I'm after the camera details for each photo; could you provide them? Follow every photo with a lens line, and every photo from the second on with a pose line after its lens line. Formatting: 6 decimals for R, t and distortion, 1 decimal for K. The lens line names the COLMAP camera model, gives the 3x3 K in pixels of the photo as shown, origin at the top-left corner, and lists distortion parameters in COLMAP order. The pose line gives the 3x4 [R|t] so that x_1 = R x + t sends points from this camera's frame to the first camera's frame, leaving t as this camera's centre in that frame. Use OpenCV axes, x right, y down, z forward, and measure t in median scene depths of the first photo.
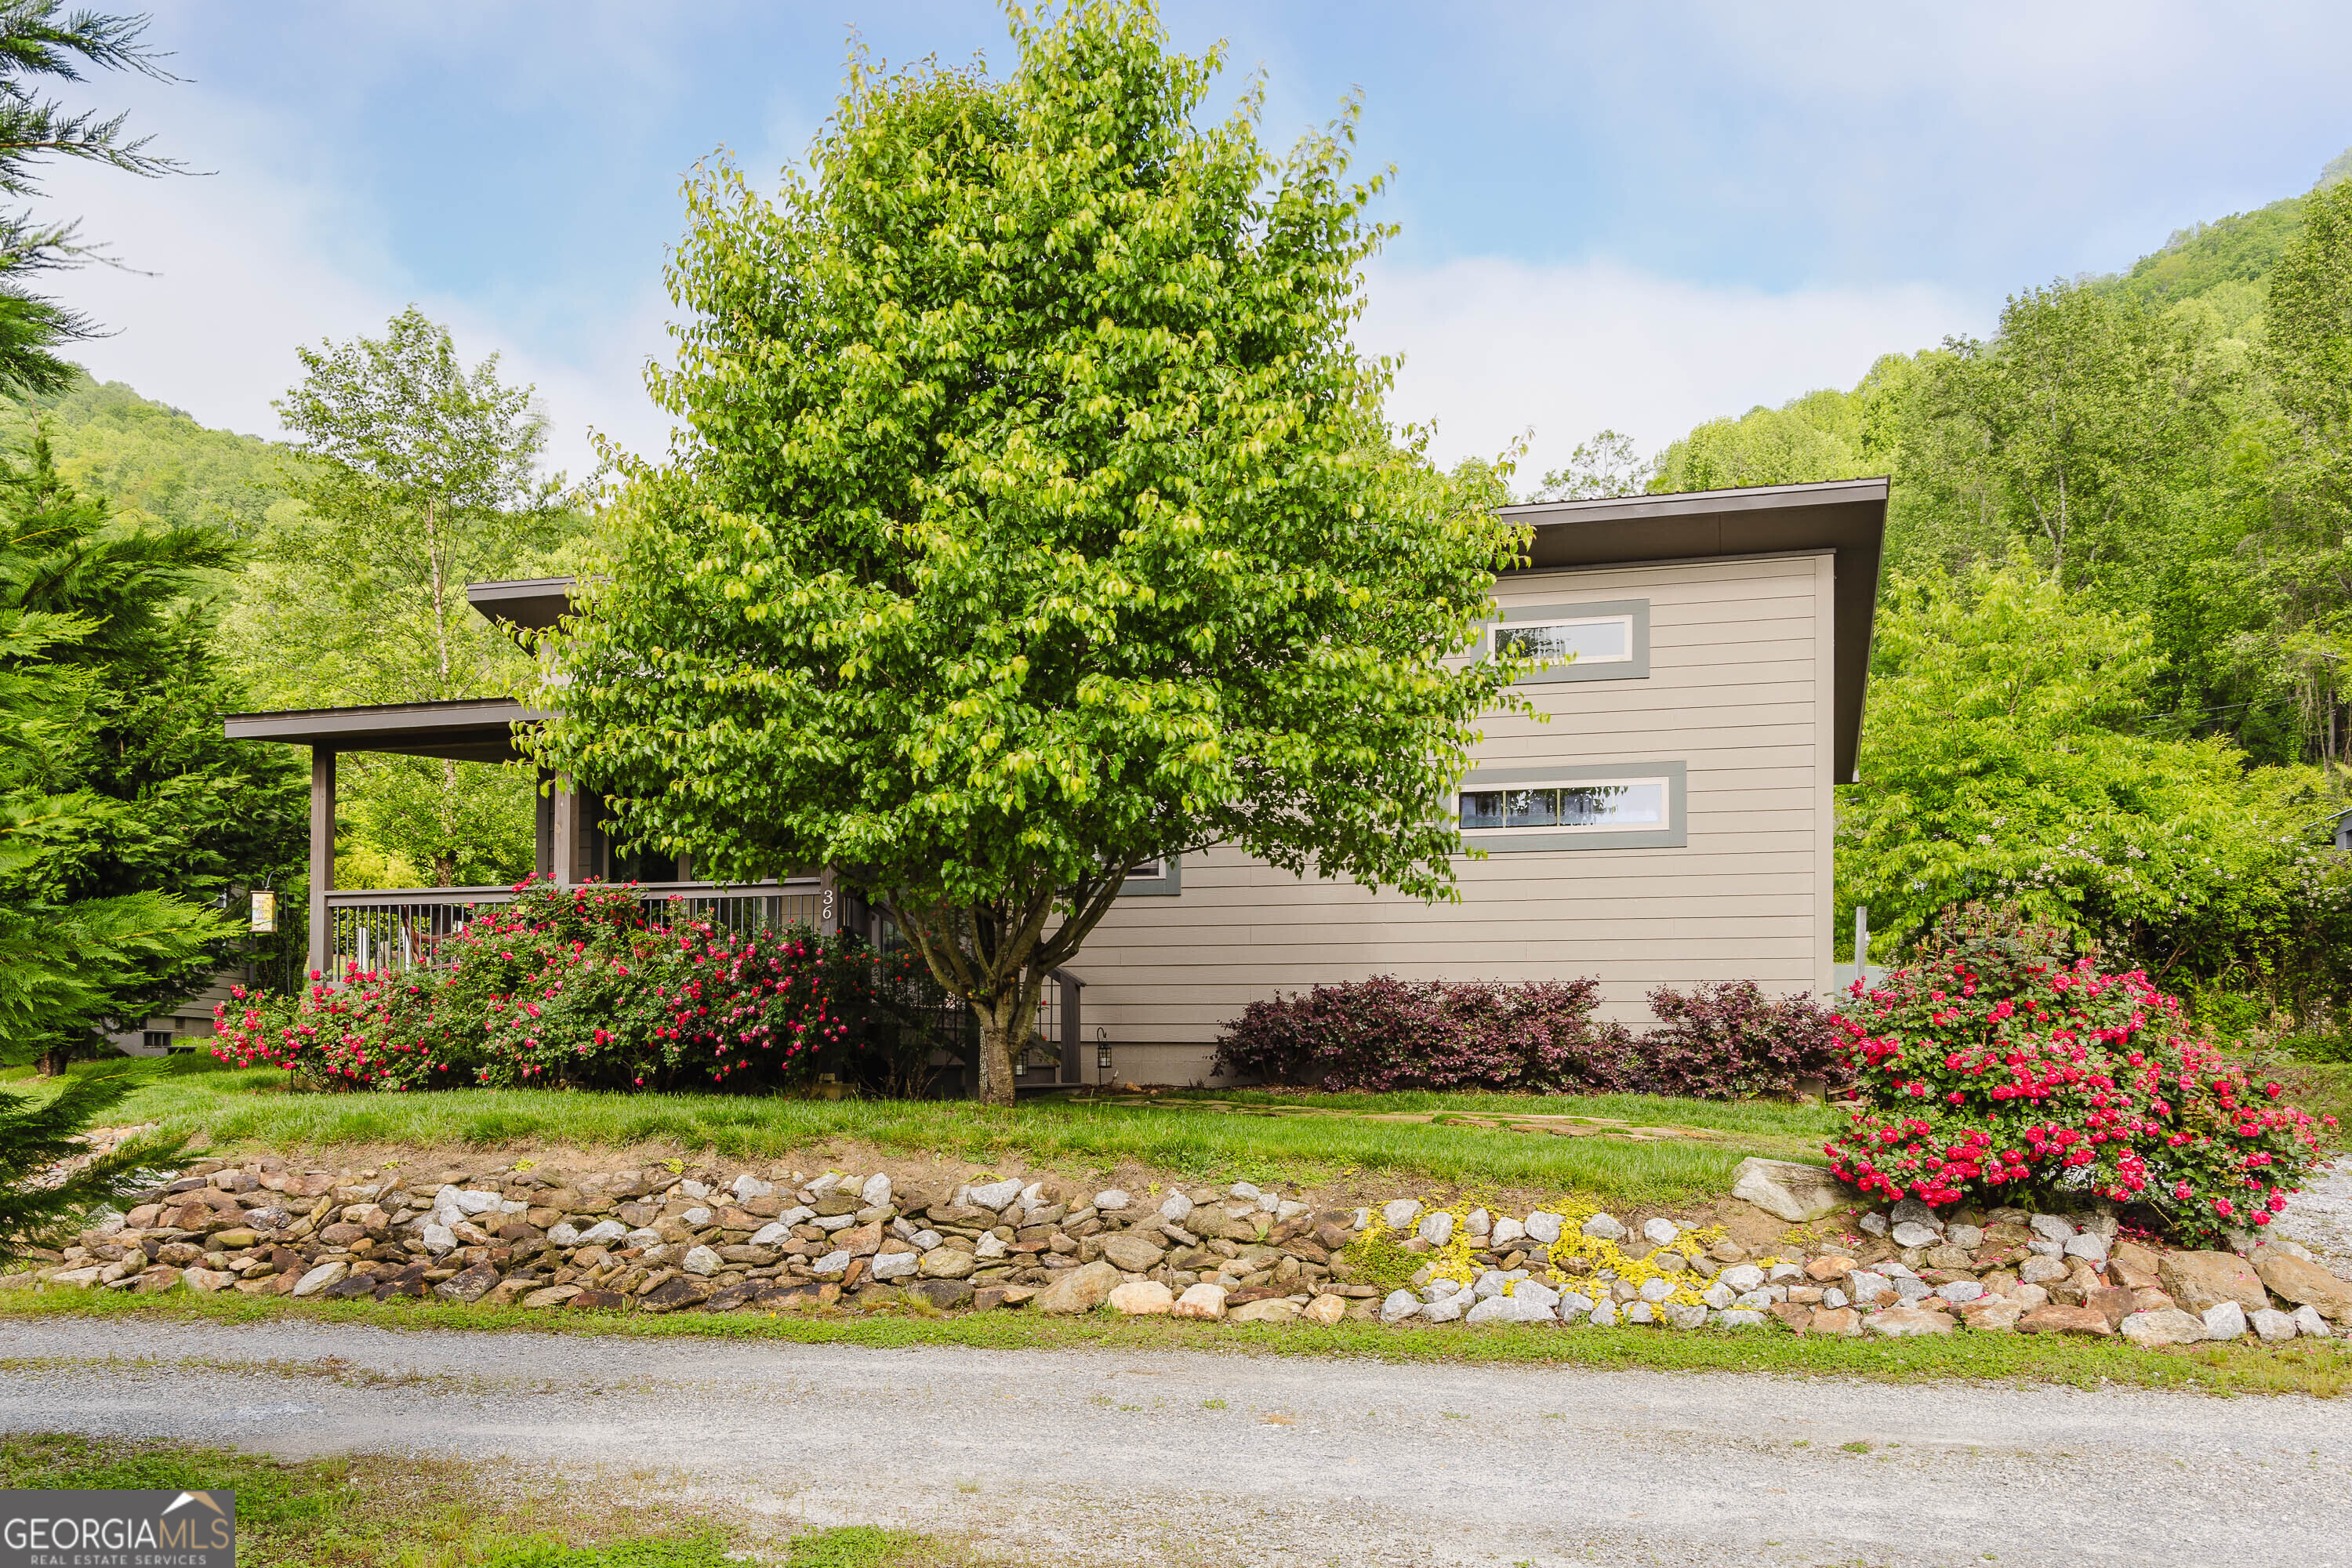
lens RADIAL K [[2791.8, 0, 1173.0], [0, 2791.8, 978.3], [0, 0, 1]] dist [-0.030915, 0.017983]
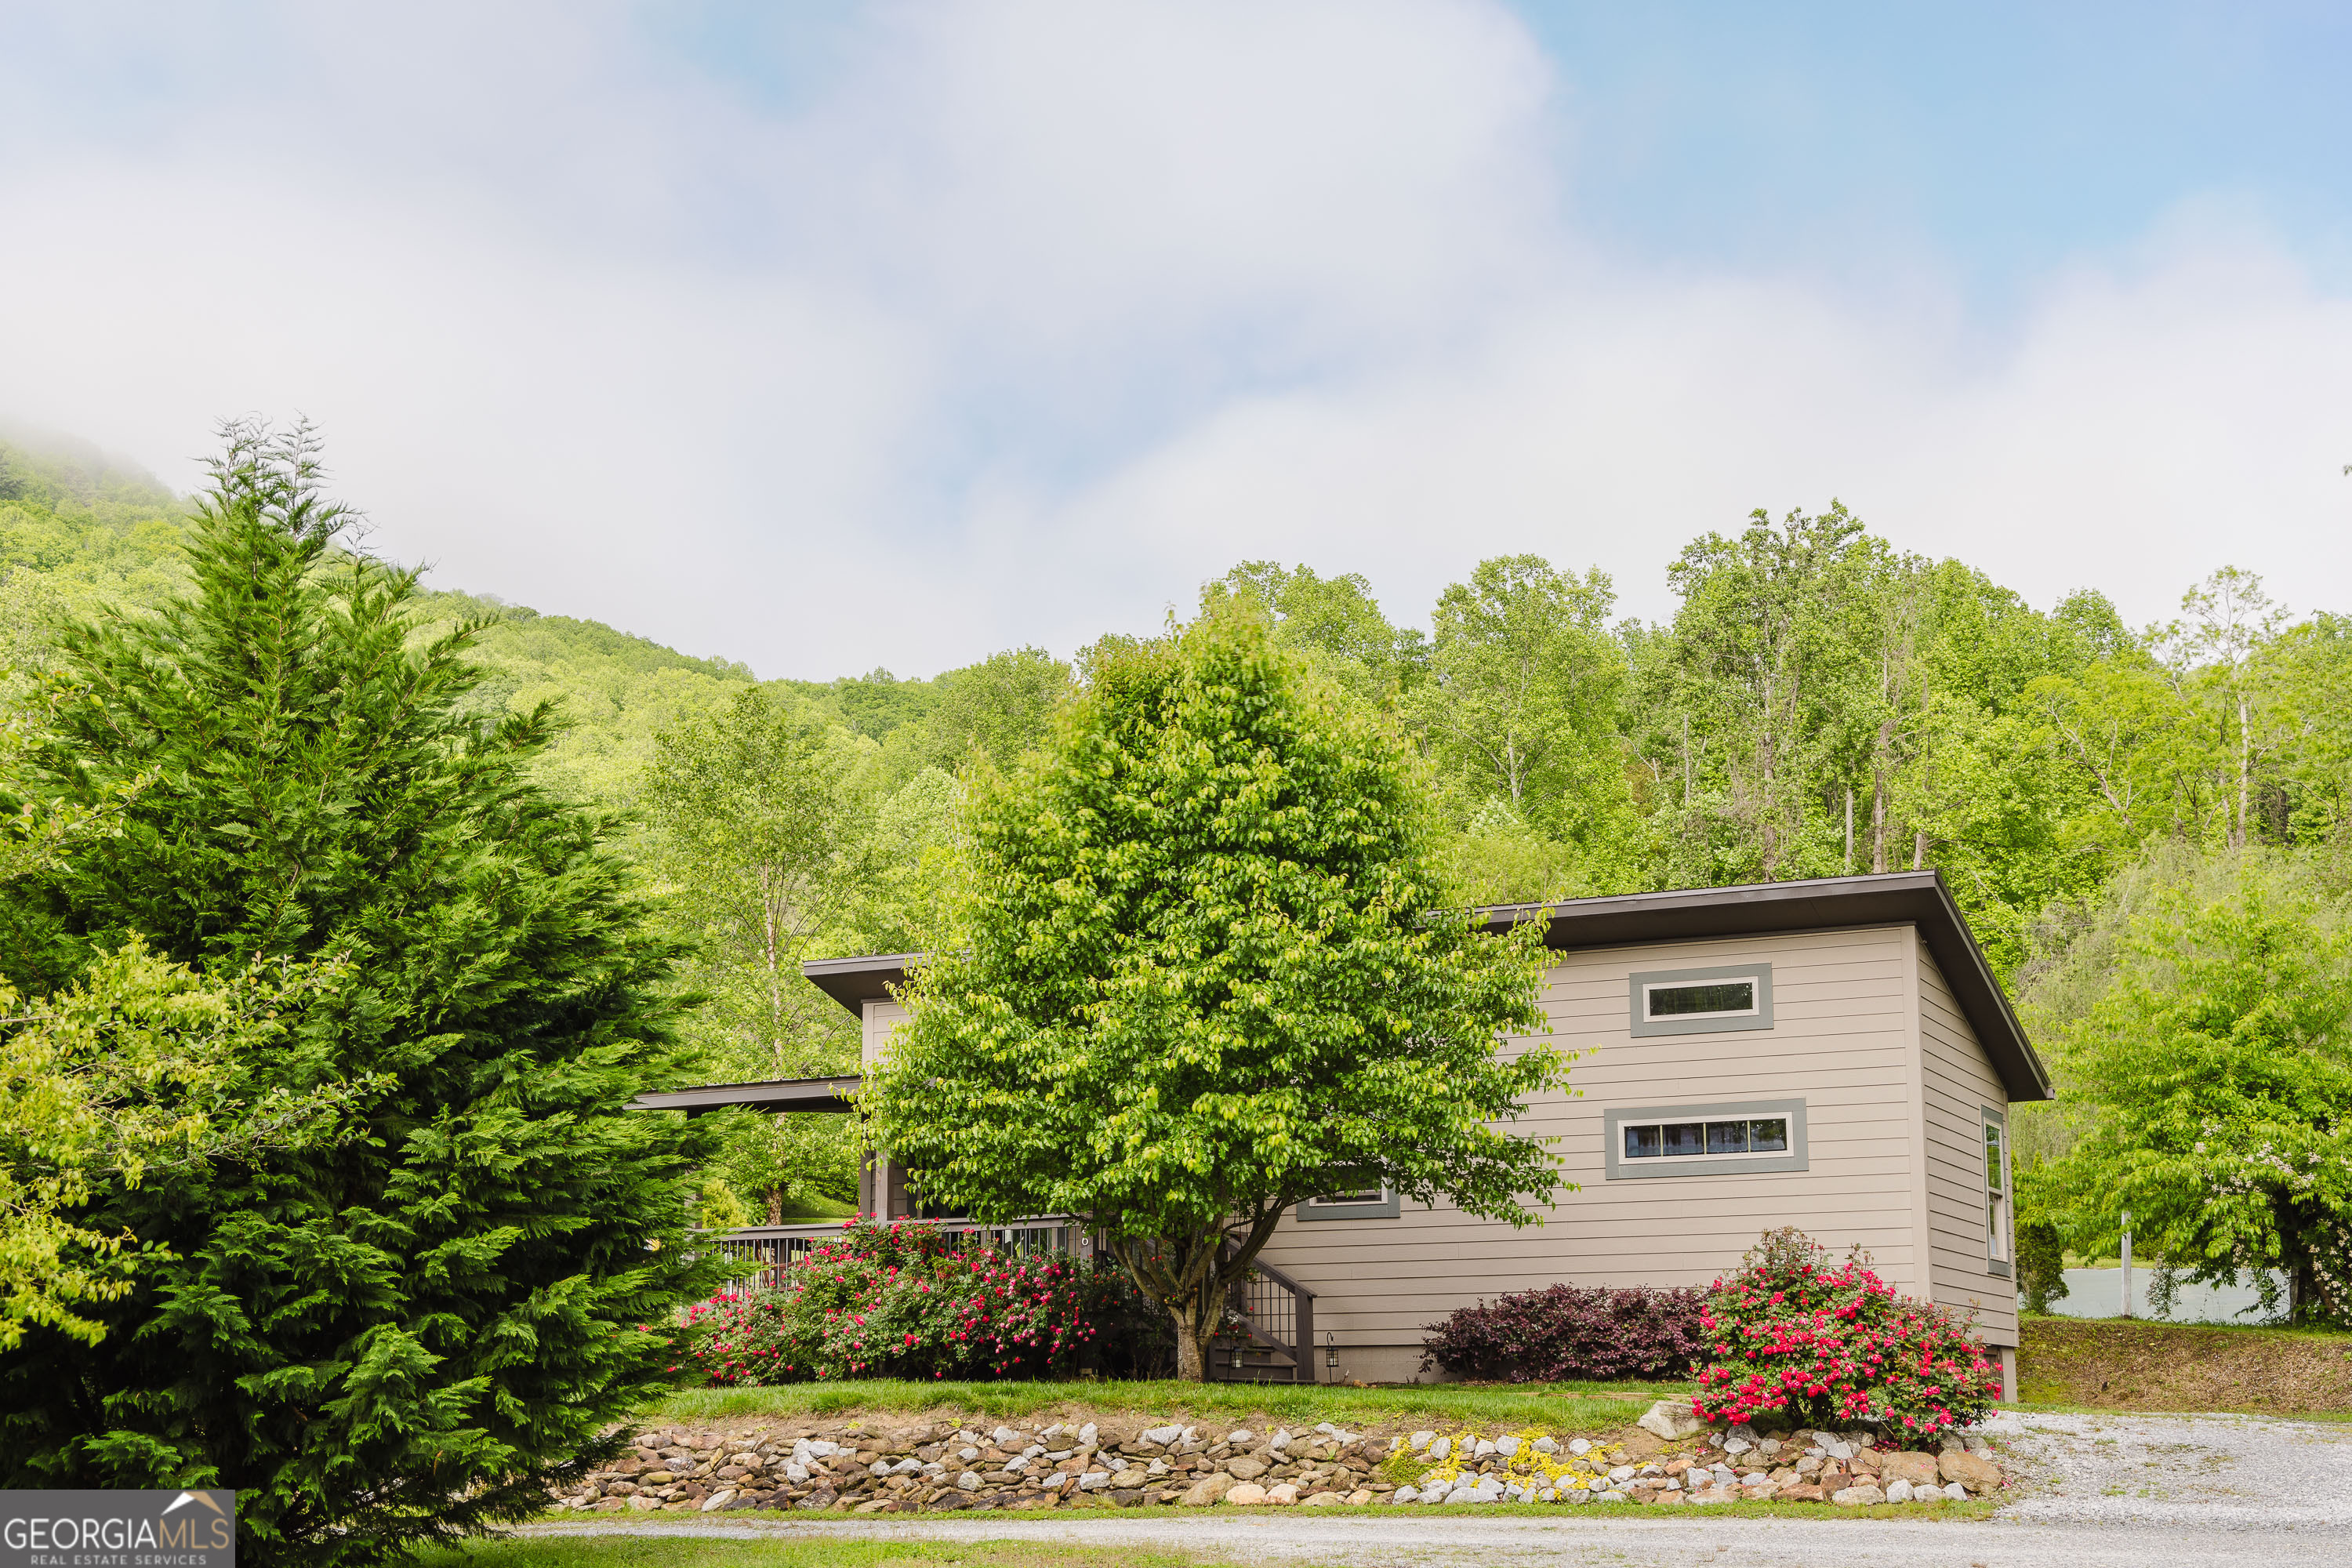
lens RADIAL K [[2849.6, 0, 1176.0], [0, 2849.6, 784.0], [0, 0, 1]] dist [0.024851, 0.031132]
pose [[0.993239, -0.036113, -0.110327, 0.120792], [0.016029, 0.983943, -0.177761, 0.006305], [0.114975, 0.174791, 0.977870, -0.541512]]
